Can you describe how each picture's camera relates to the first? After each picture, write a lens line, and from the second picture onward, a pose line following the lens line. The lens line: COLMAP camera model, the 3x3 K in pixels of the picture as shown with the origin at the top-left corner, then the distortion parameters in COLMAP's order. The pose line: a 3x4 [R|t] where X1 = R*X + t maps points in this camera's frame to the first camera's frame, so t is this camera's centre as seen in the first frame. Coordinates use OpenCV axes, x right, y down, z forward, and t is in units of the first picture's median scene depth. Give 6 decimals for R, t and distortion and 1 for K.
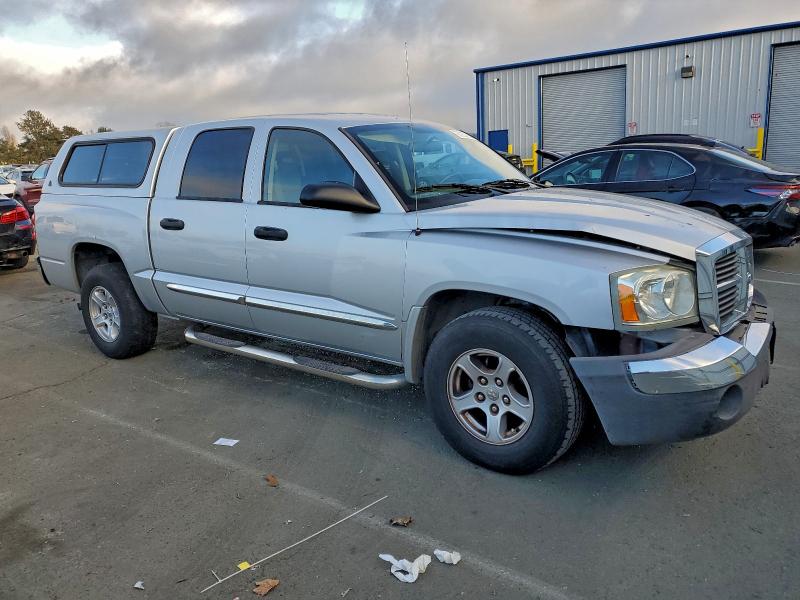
lens RADIAL K [[631.9, 0, 400.0], [0, 631.9, 300.0], [0, 0, 1]] dist [0.002348, 0.066518]
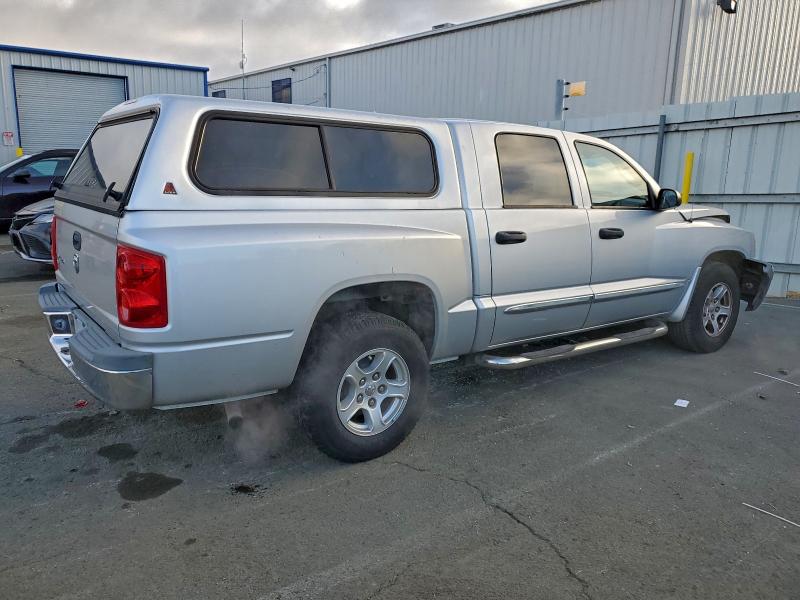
lens RADIAL K [[630.6, 0, 400.0], [0, 630.6, 300.0], [0, 0, 1]] dist [0.007806, 0.011763]
pose [[0.260040, -0.150444, 0.953806, -1.180333], [0.180199, 0.977996, 0.105131, -0.146663], [-0.948635, 0.144537, 0.281428, 0.881141]]
